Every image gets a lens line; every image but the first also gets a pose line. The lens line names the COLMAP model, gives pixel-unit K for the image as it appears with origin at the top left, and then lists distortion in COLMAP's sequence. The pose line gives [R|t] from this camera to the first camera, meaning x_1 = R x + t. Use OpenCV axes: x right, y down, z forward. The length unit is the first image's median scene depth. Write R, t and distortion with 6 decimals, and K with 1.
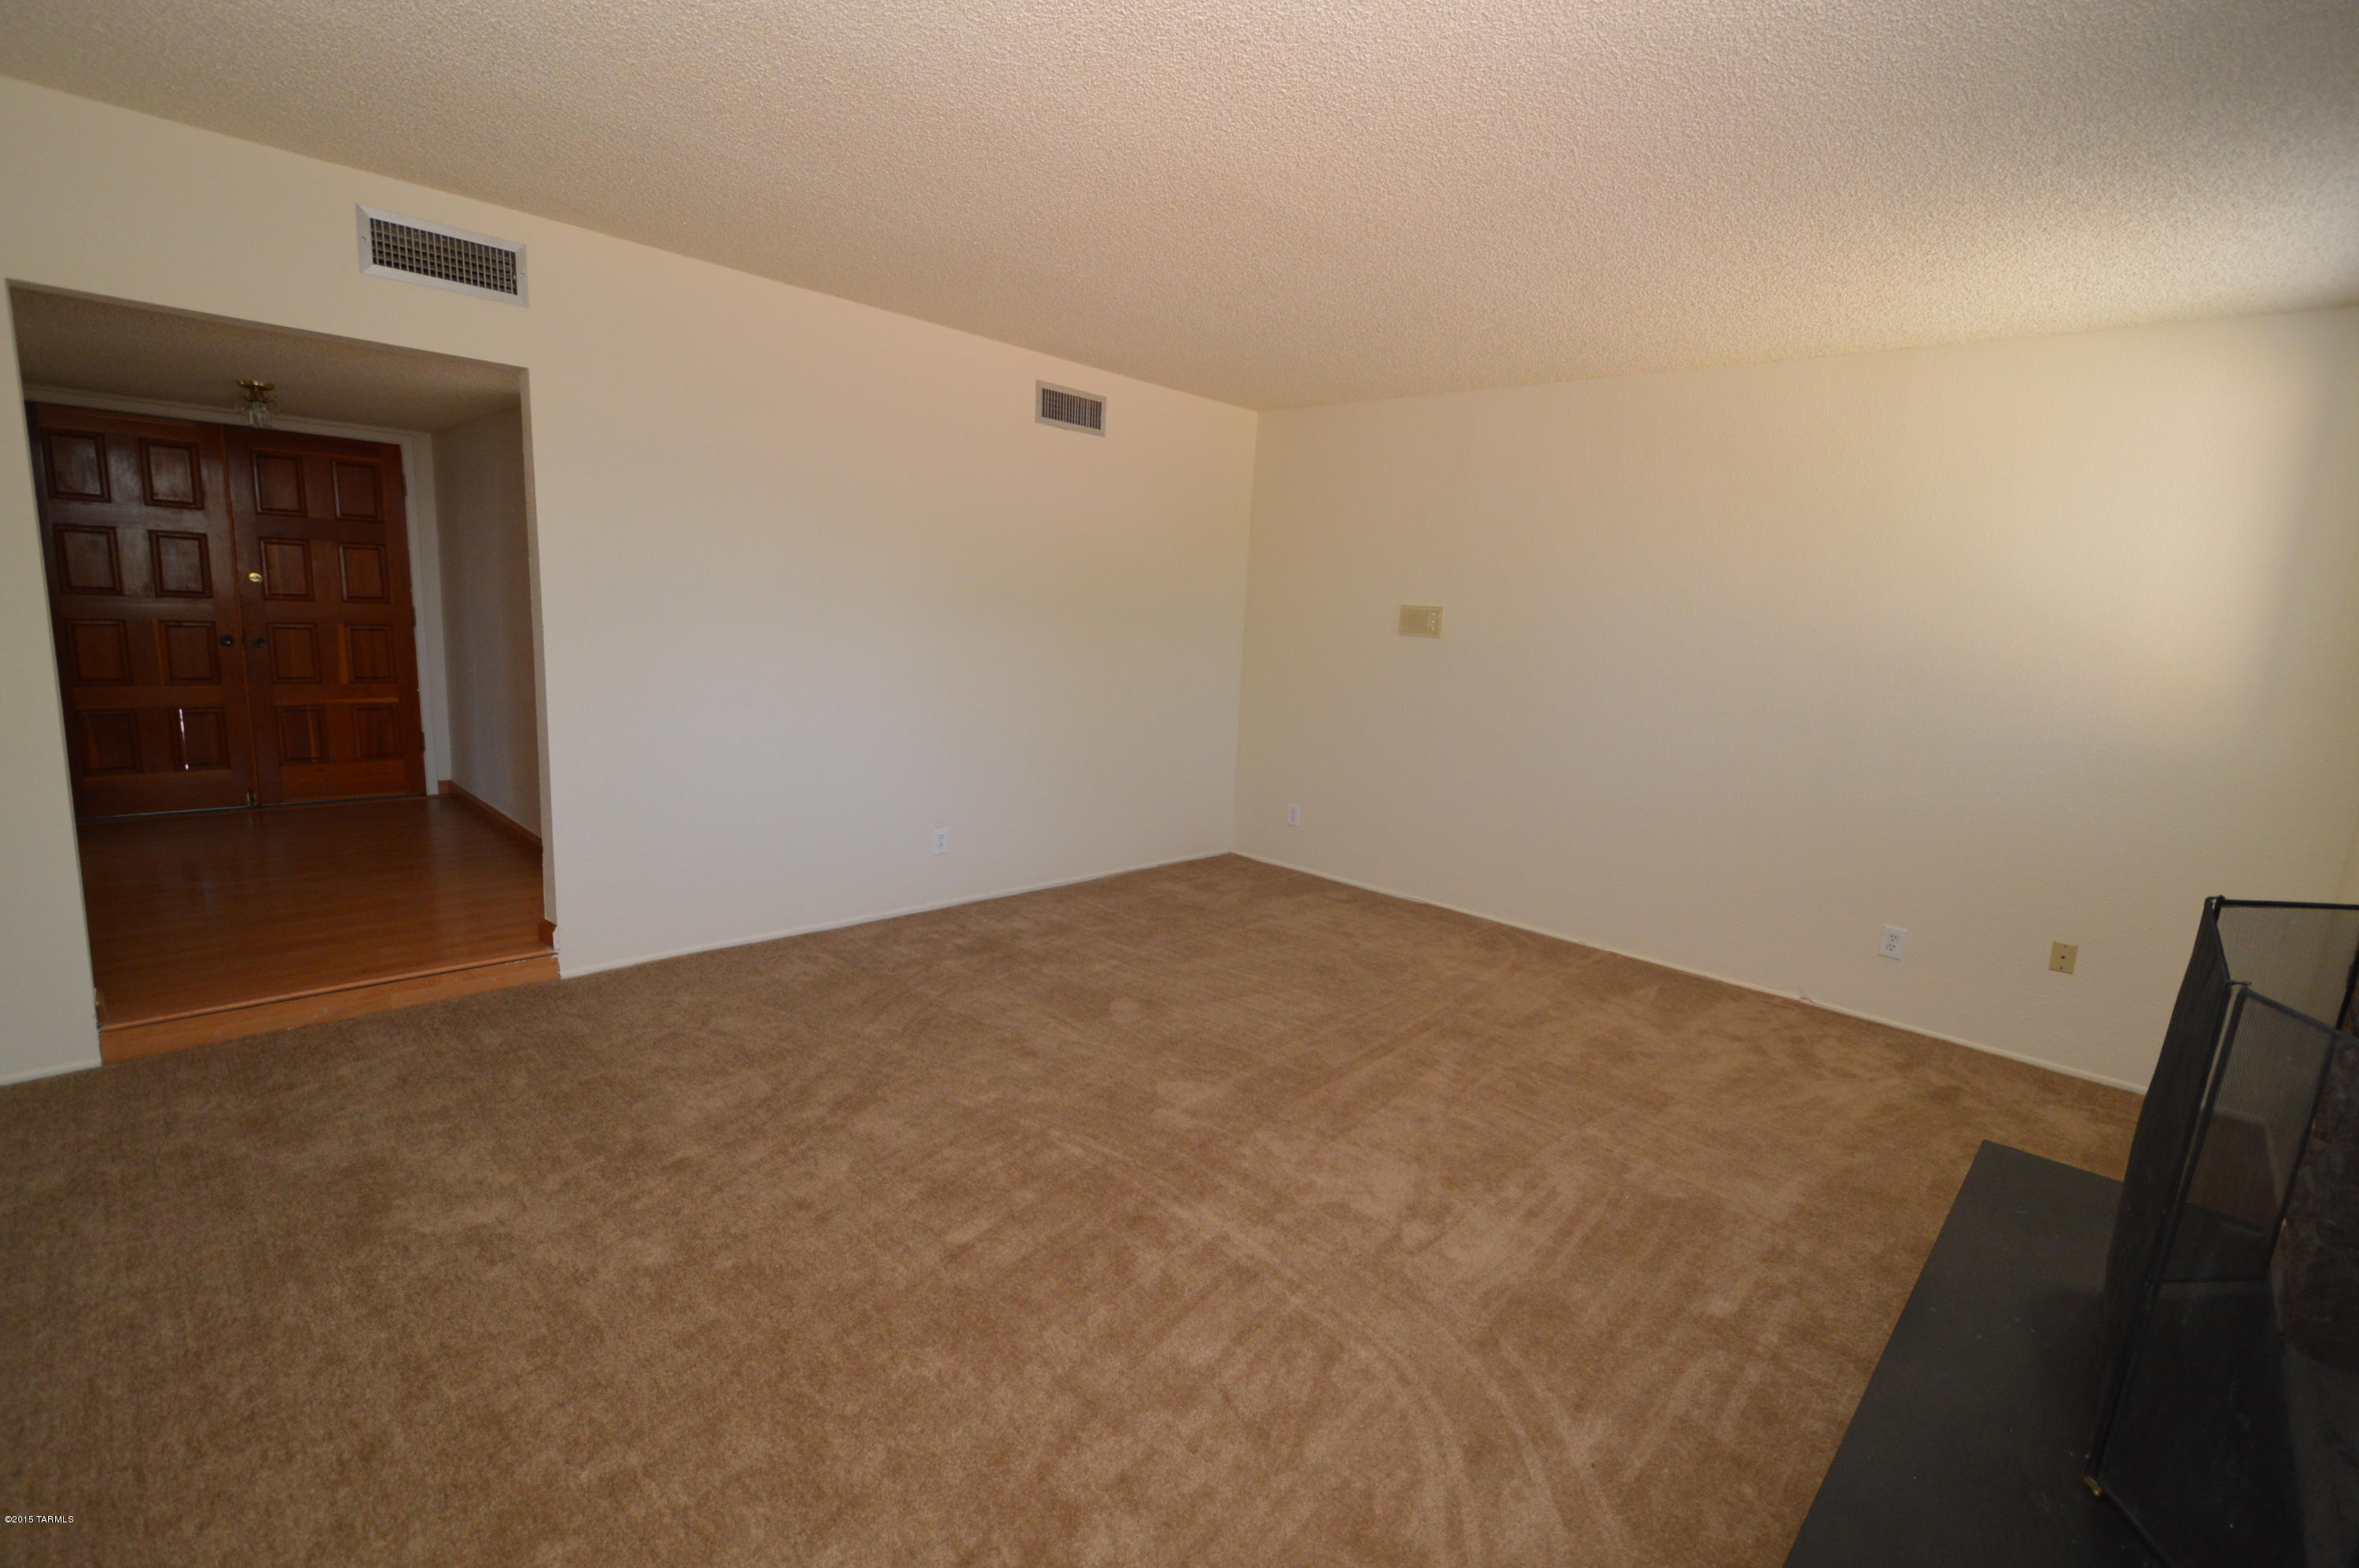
lens RADIAL K [[1049.0, 0, 1175.4], [0, 1049.0, 791.5], [0, 0, 1]] dist [-0.001654, -0.000040]
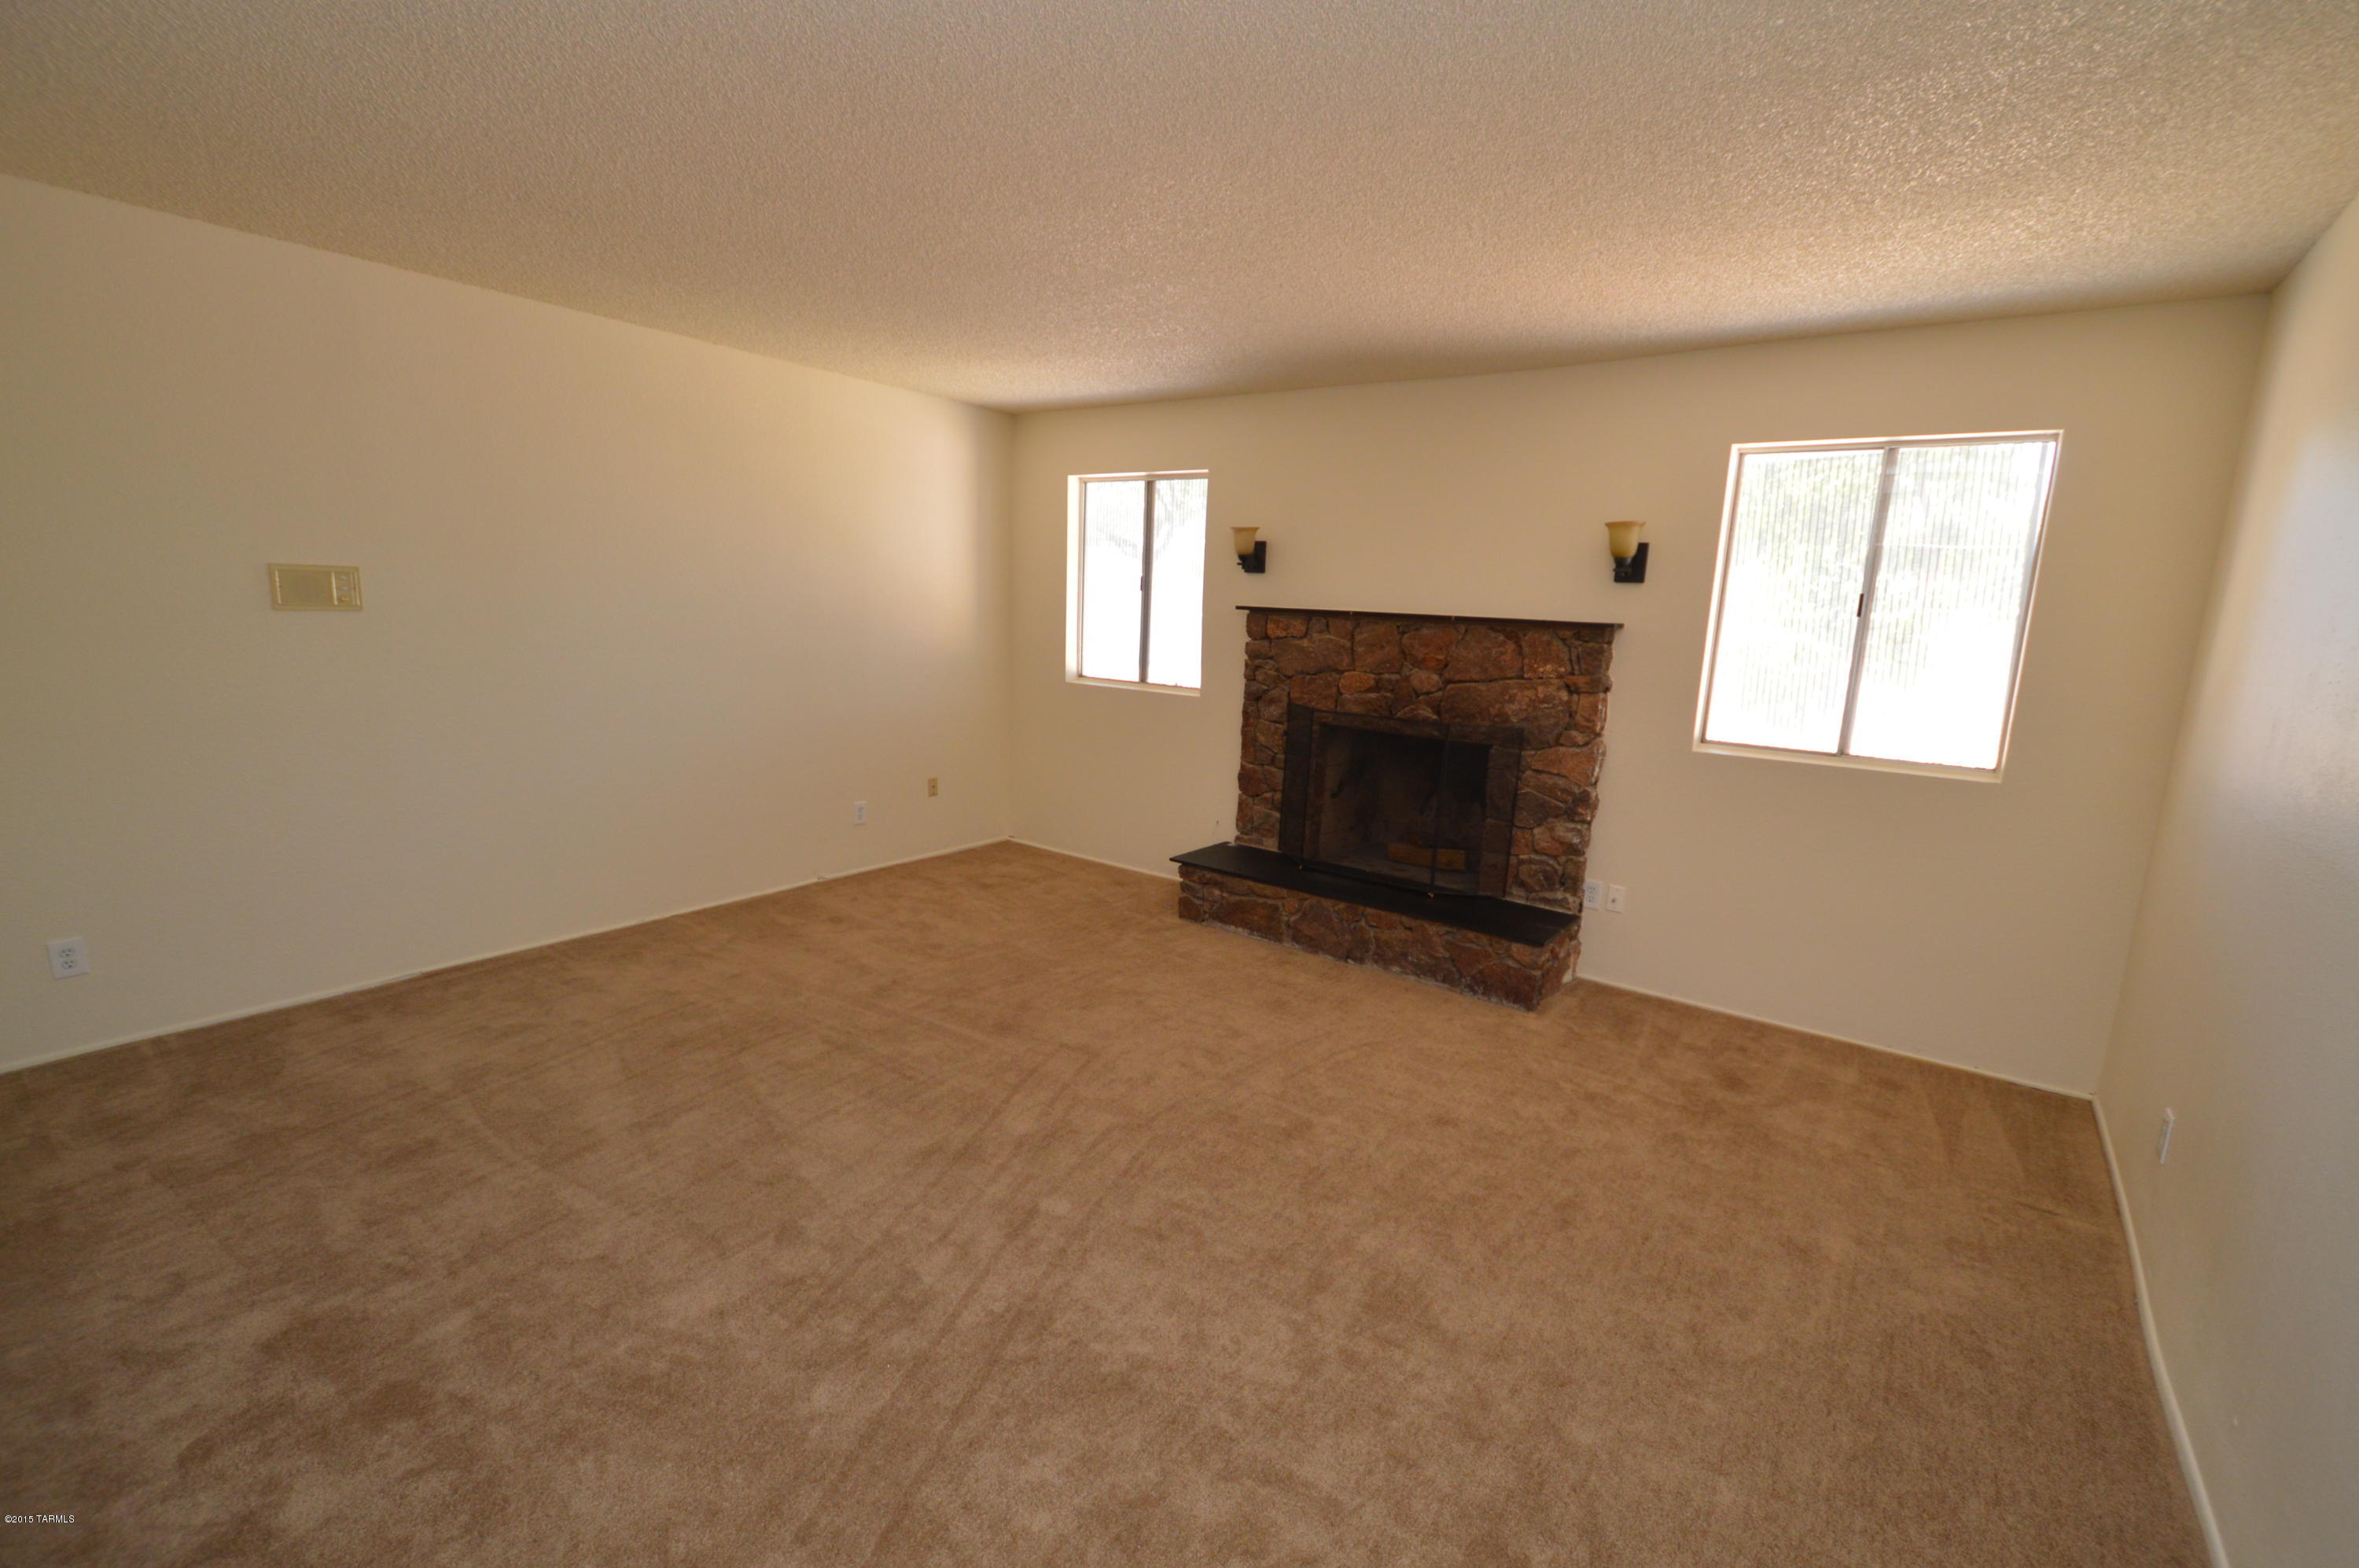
lens RADIAL K [[1049.0, 0, 1175.4], [0, 1049.0, 791.5], [0, 0, 1]] dist [-0.001654, -0.000040]
pose [[-0.140333, -0.245853, 0.959095, -0.591533], [0.121156, 0.957137, 0.263079, -0.167836], [-0.982664, 0.153119, -0.104531, 0.629582]]
